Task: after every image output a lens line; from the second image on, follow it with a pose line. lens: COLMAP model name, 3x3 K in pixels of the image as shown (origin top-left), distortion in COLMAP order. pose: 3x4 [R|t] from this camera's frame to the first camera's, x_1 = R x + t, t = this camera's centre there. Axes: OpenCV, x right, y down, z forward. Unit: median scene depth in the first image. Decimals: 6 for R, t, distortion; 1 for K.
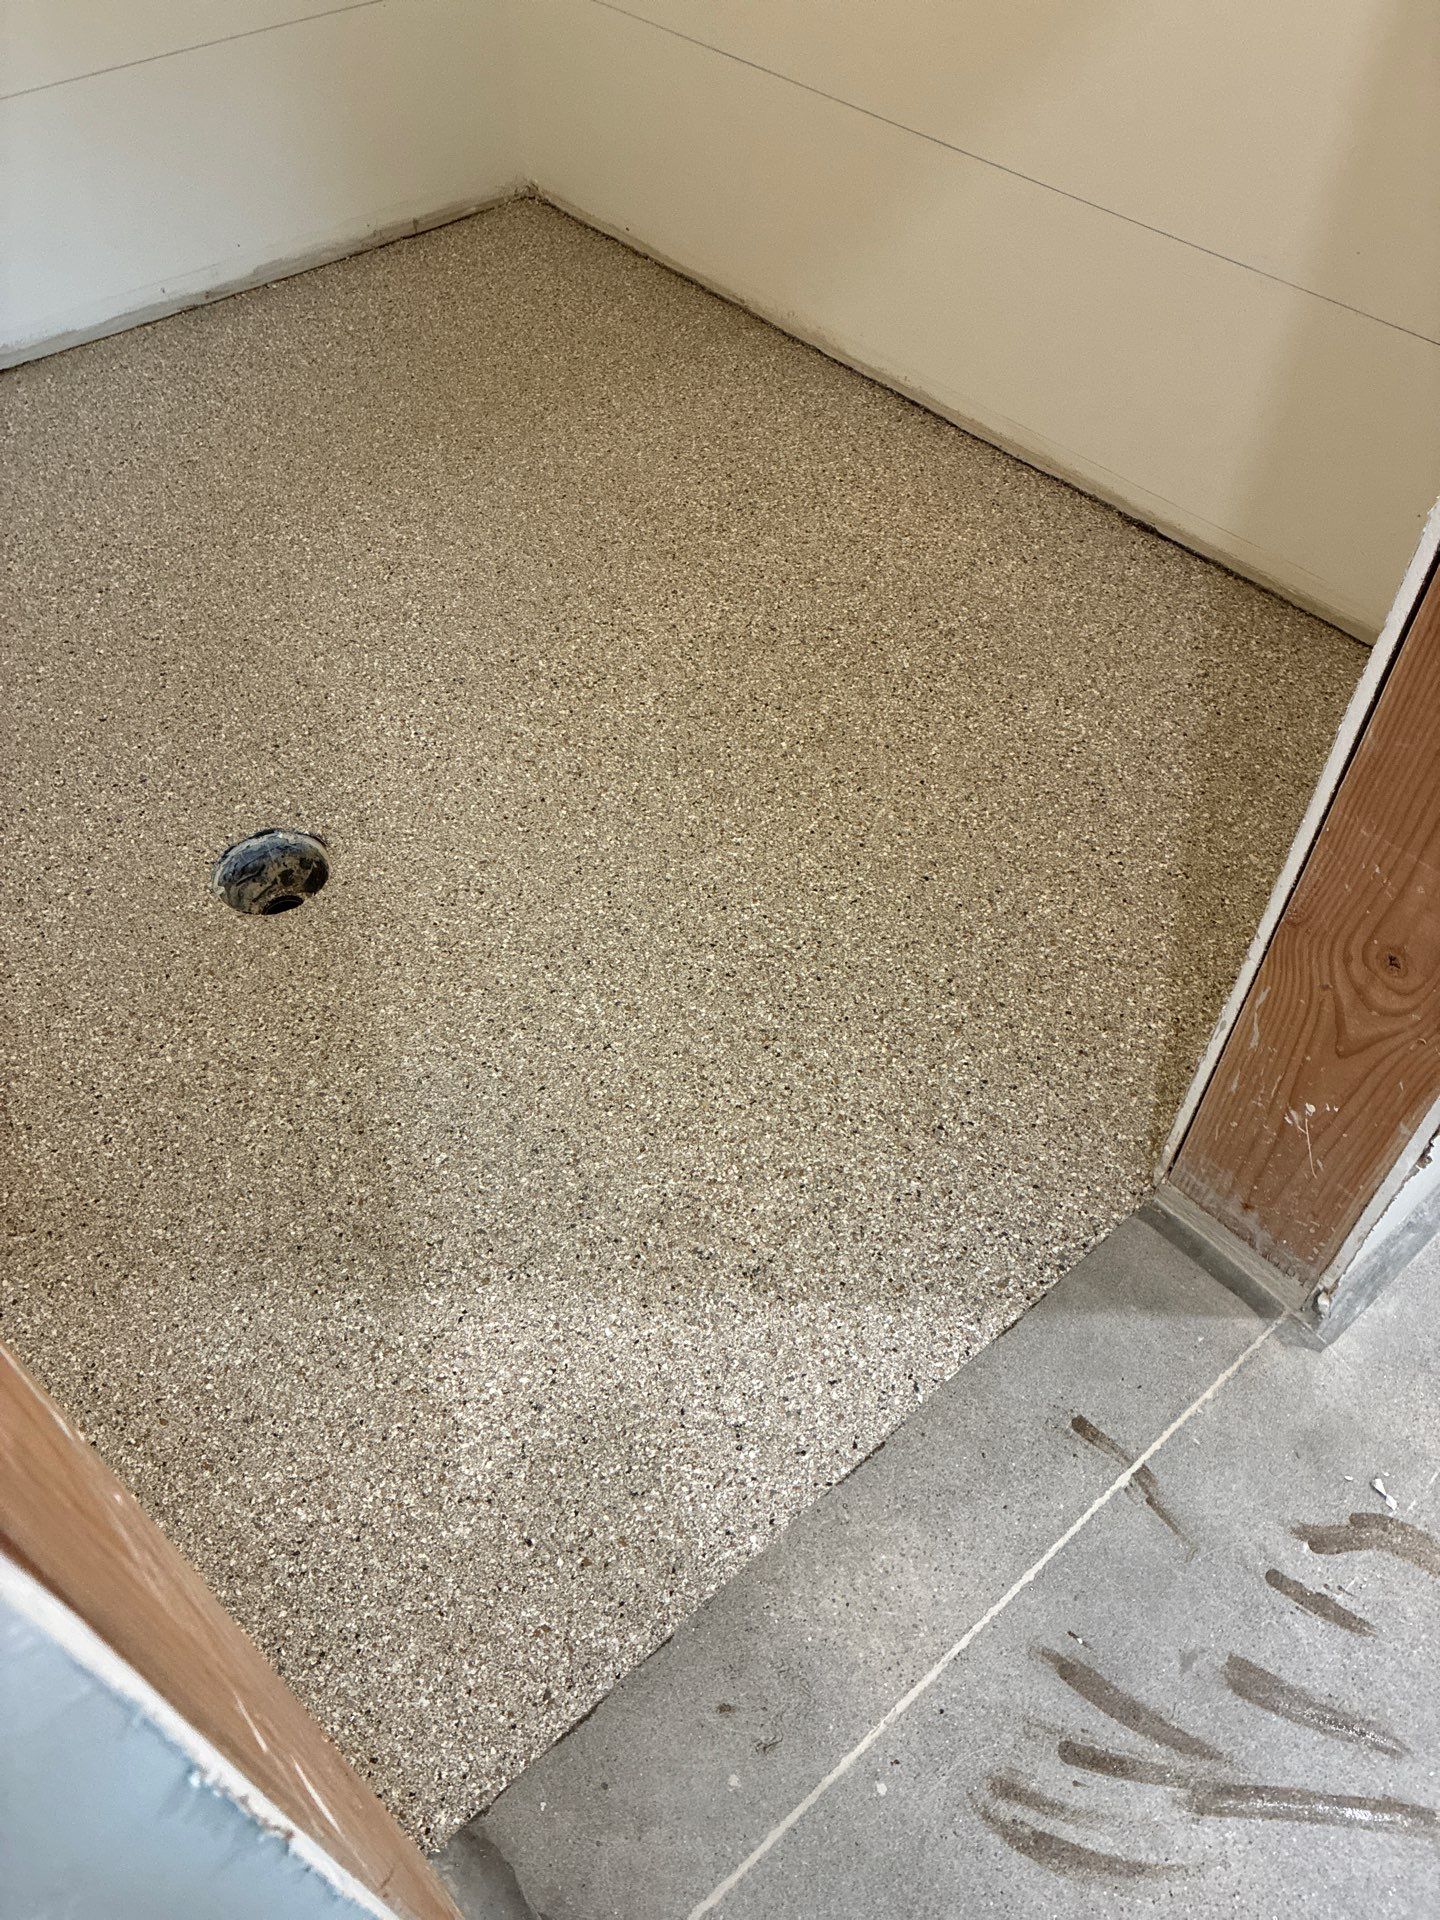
lens RADIAL K [[1416.8, 0, 701.0], [0, 1416.8, 960.9], [0, 0, 1]] dist [0.058728, -0.079488]
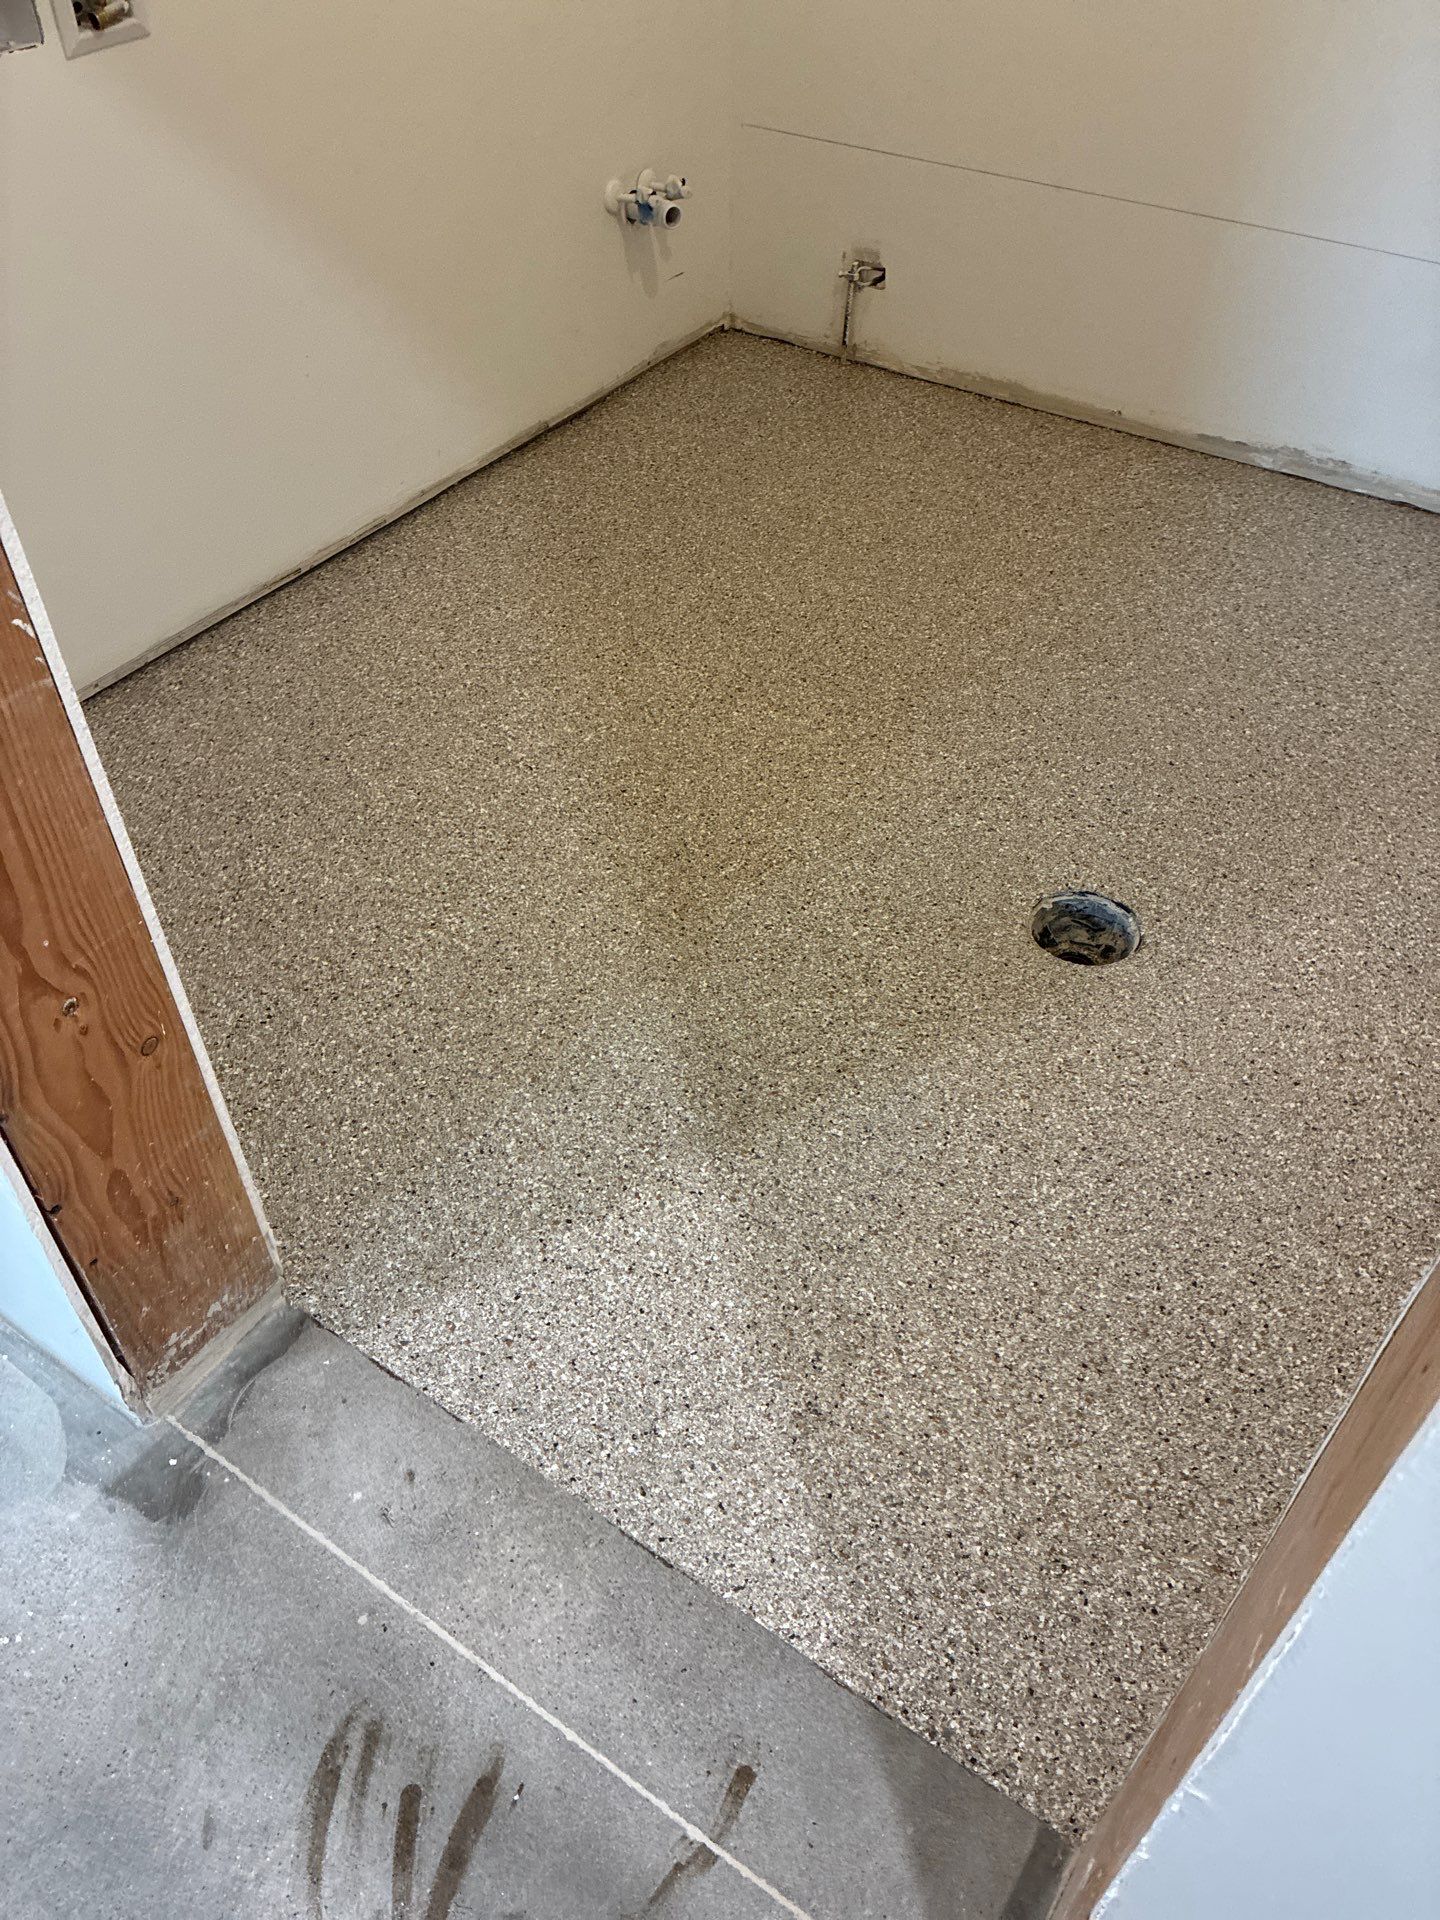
lens RADIAL K [[1416.8, 0, 701.0], [0, 1416.8, 960.9], [0, 0, 1]] dist [0.058728, -0.079488]
pose [[0.259582, 0.682205, -0.683531, 0.533727], [-0.733388, 0.599749, 0.320069, -0.255574], [0.628299, 0.418209, 0.656004, 0.179818]]
